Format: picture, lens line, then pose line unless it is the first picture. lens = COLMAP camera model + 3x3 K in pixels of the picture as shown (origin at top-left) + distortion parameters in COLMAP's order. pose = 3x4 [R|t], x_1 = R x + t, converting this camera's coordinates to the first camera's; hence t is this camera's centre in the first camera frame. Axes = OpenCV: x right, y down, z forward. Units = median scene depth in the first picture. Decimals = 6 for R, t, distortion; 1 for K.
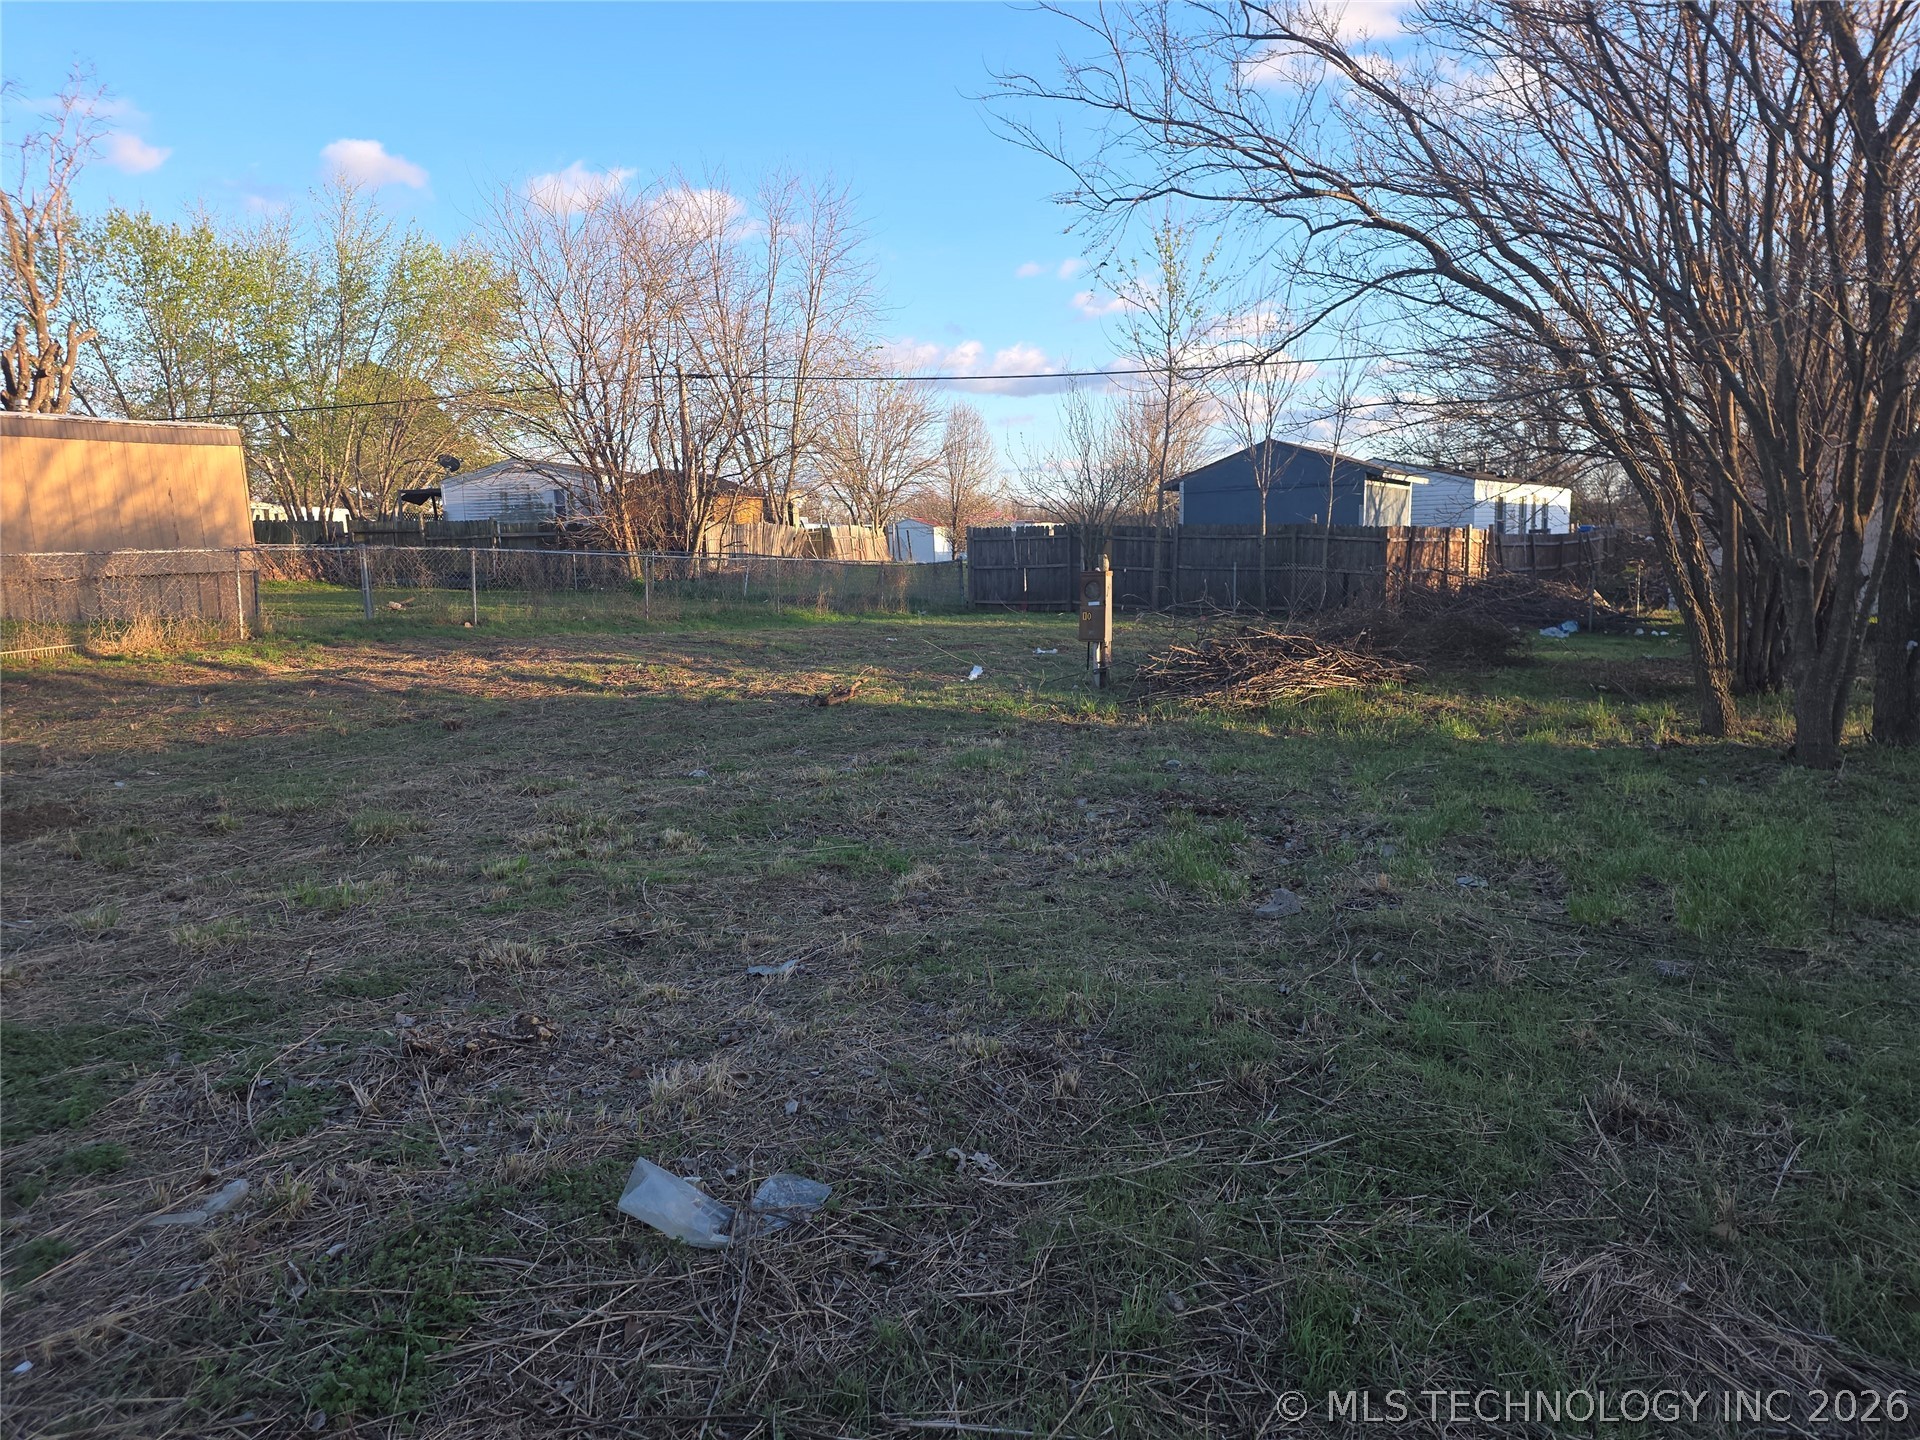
lens RADIAL K [[1291.5, 0, 960.0], [0, 1291.5, 720.0], [0, 0, 1]] dist [0.087913, -0.005477]
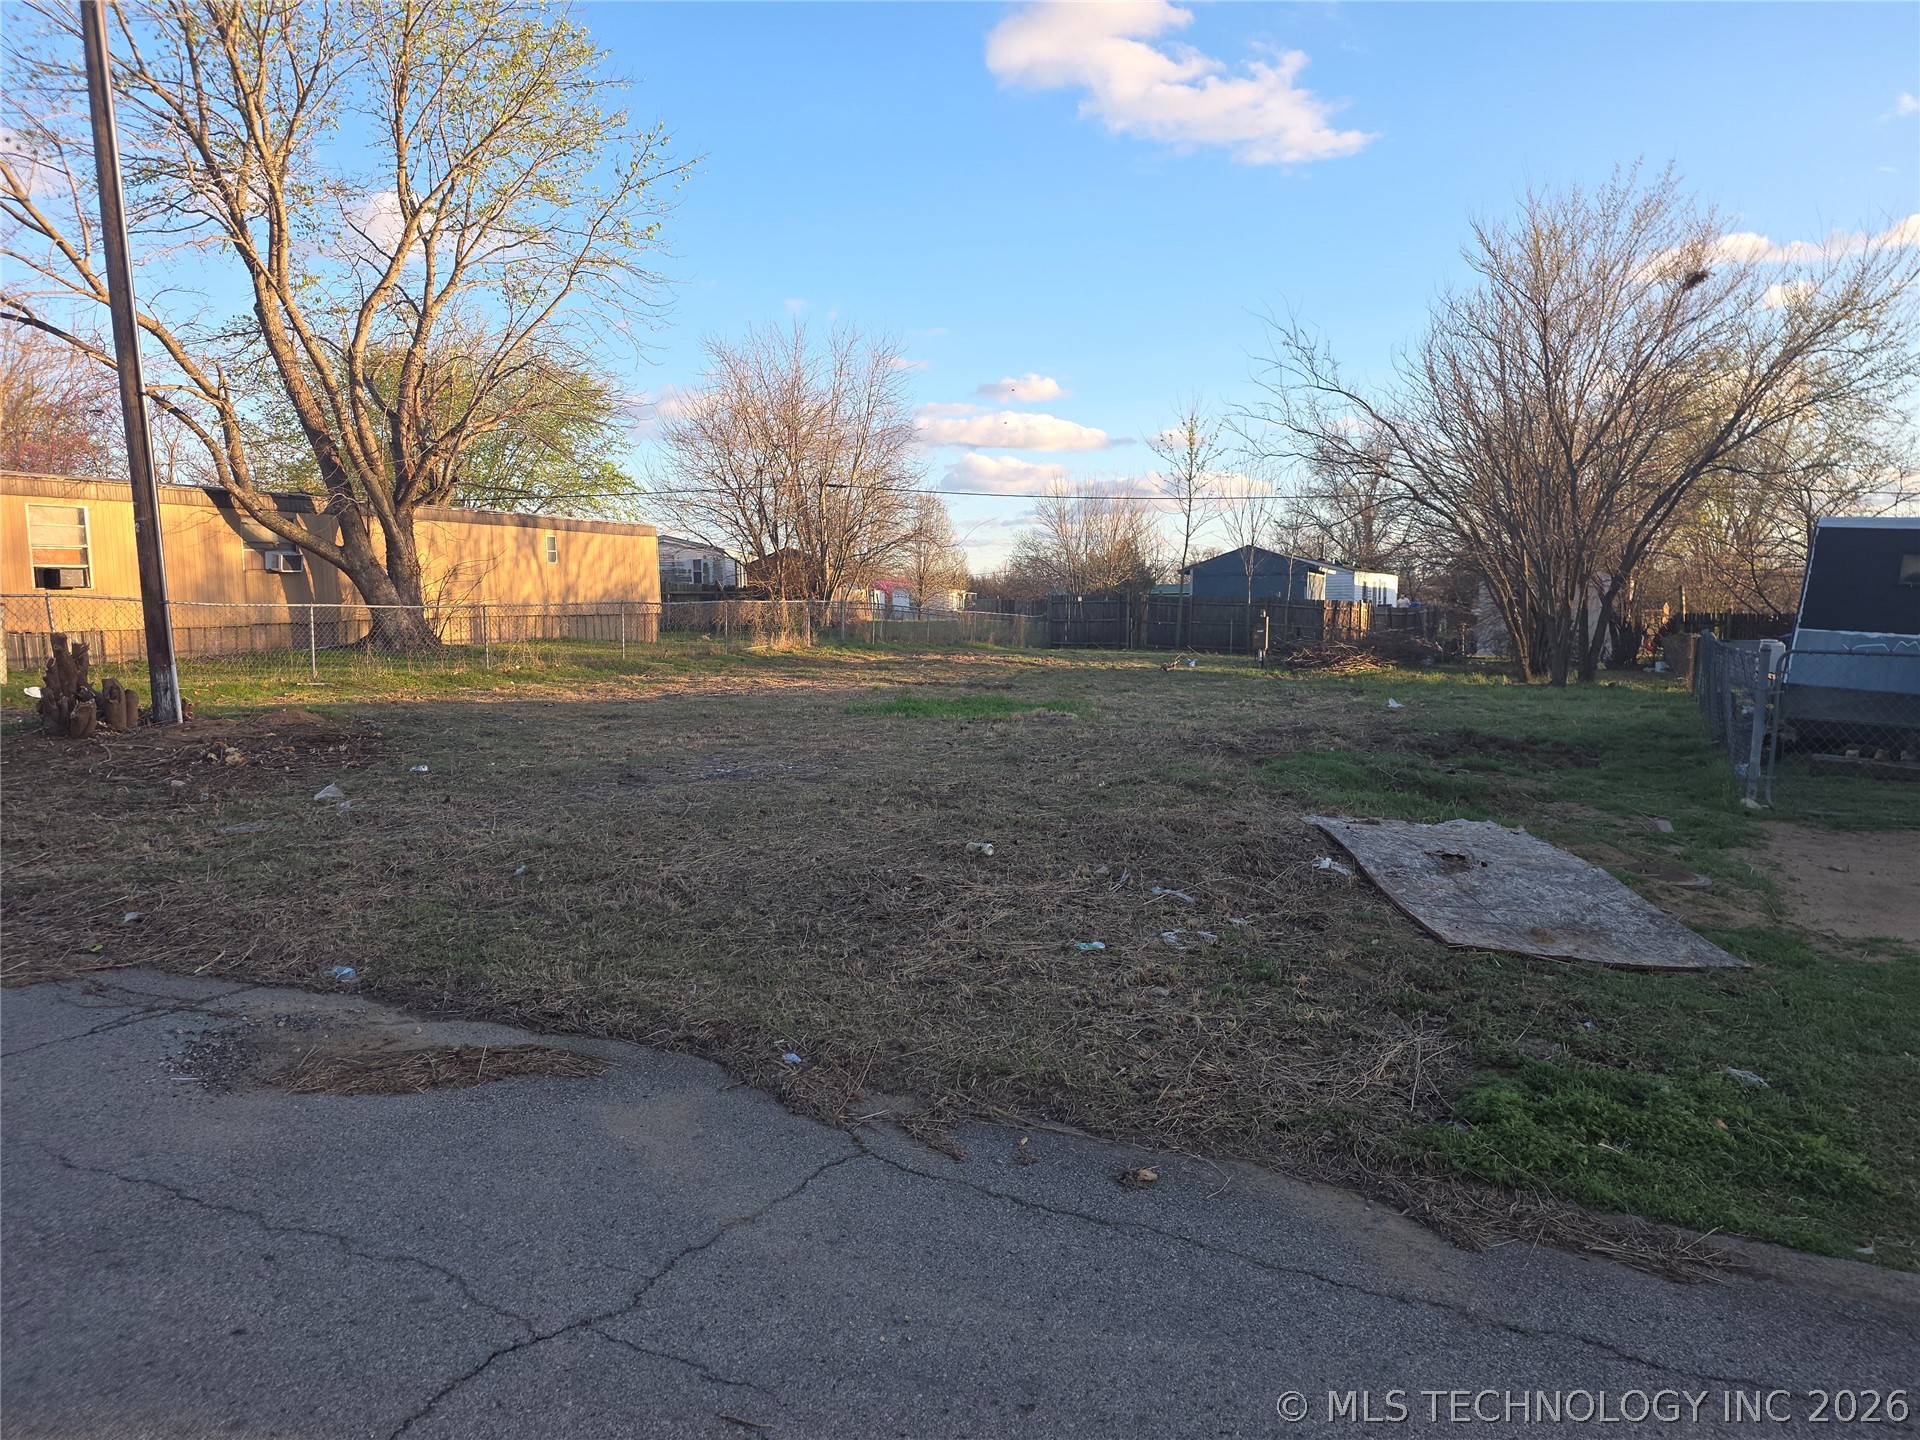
lens RADIAL K [[1293.6, 0, 960.0], [0, 1293.6, 720.0], [0, 0, 1]] dist [0.112846, -0.109330]
pose [[0.989787, 0.008330, 0.142308, -0.333461], [-0.001362, 0.998798, -0.048996, 0.078600], [-0.142545, 0.048302, 0.988609, -0.519062]]
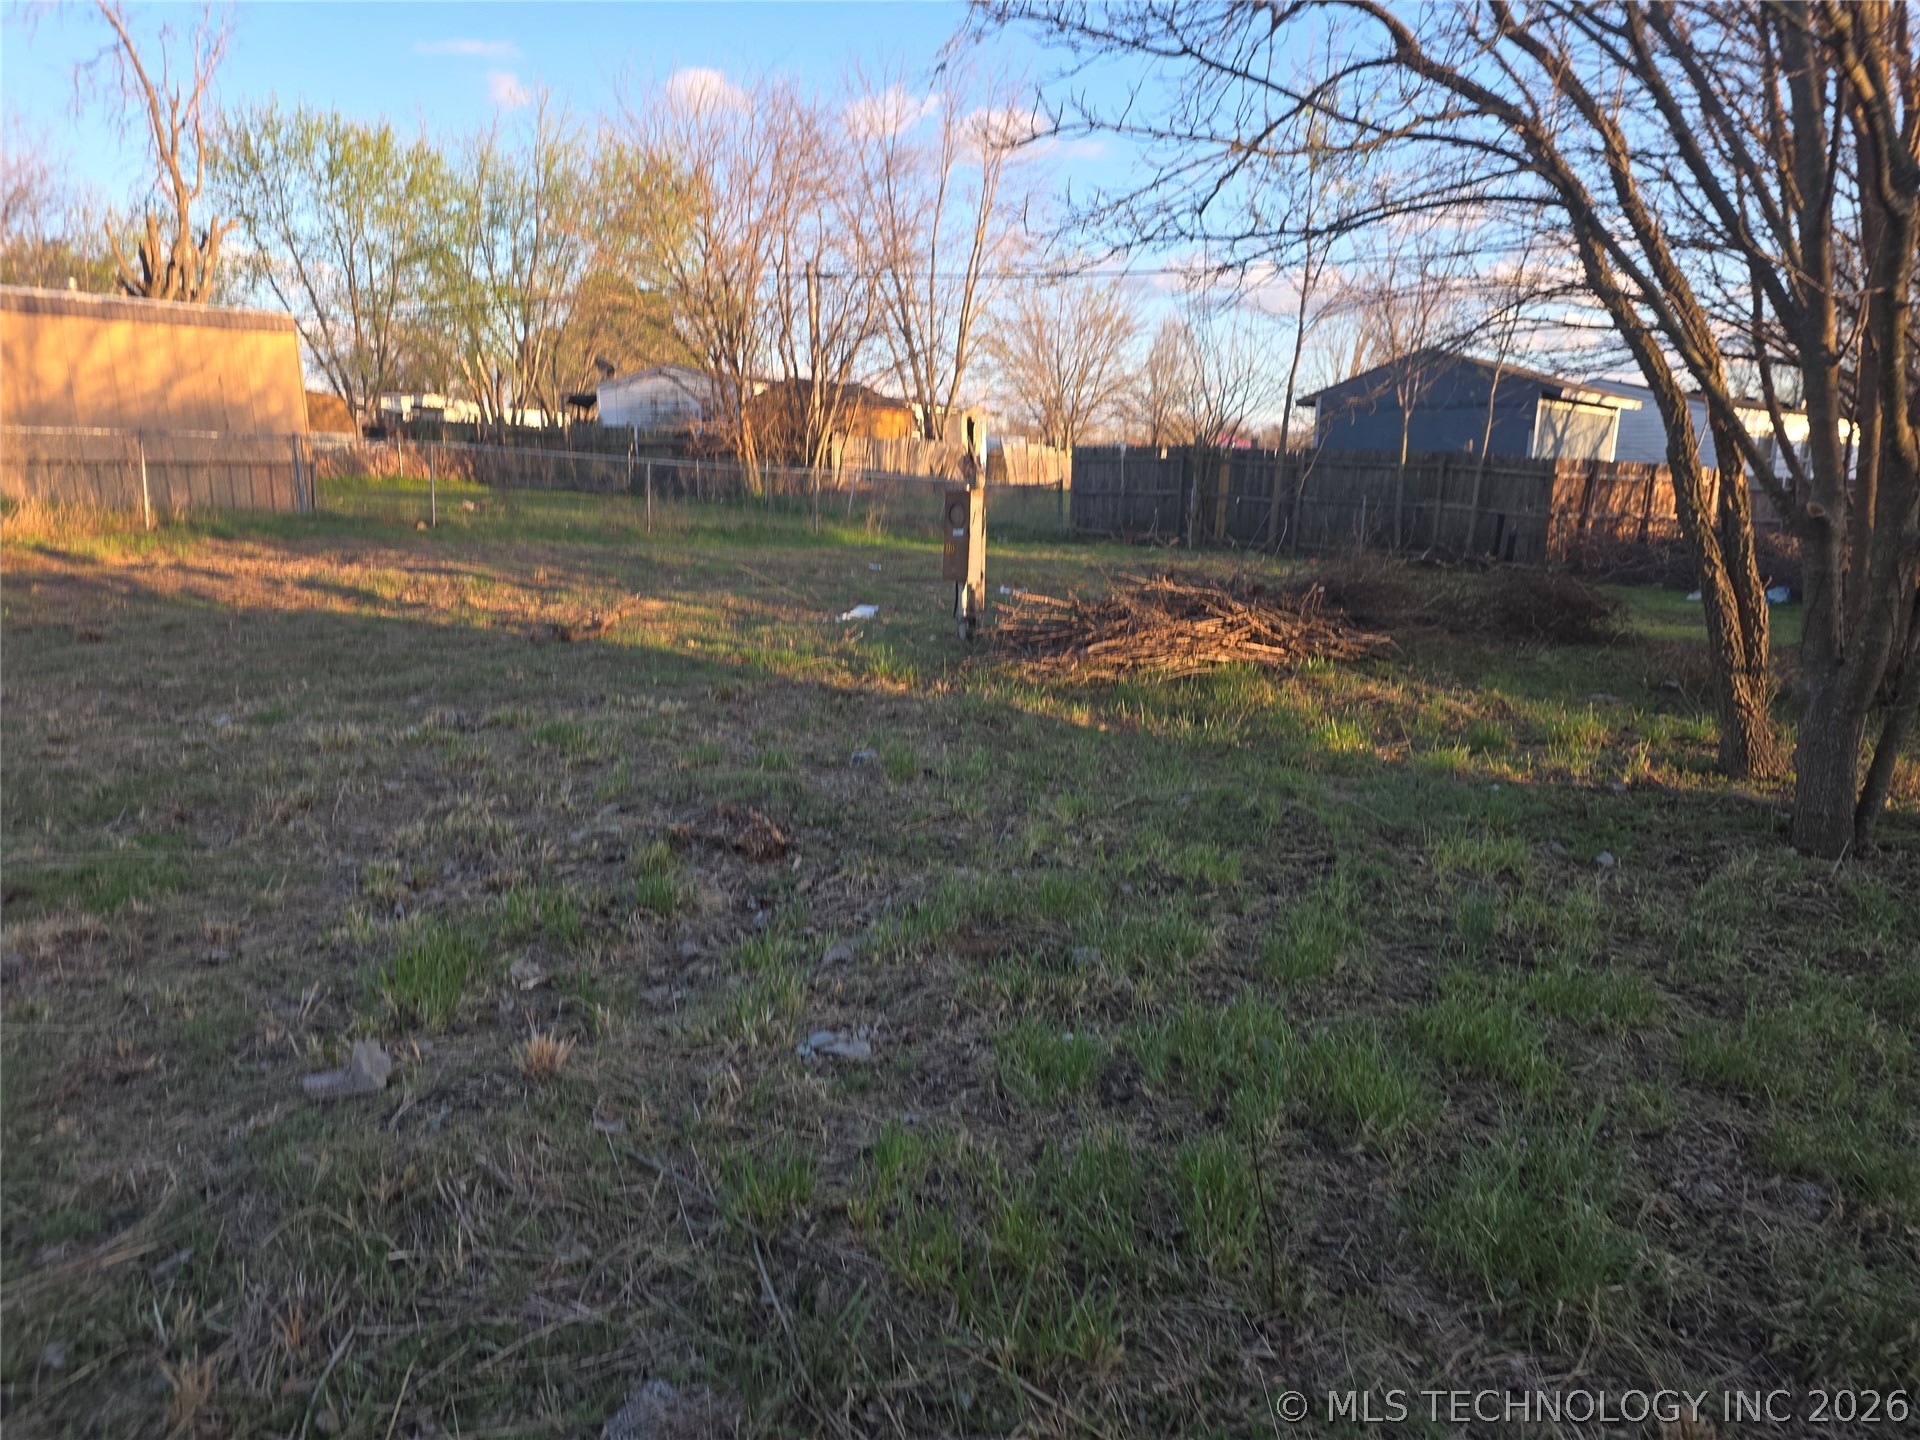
lens RADIAL K [[1293.6, 0, 960.0], [0, 1293.6, 720.0], [0, 0, 1]] dist [0.112846, -0.109330]
pose [[0.978992, 0.074547, -0.189780, 0.120661], [-0.064016, 0.996080, 0.061040, -0.011749], [0.193587, -0.047609, 0.979927, 0.109255]]
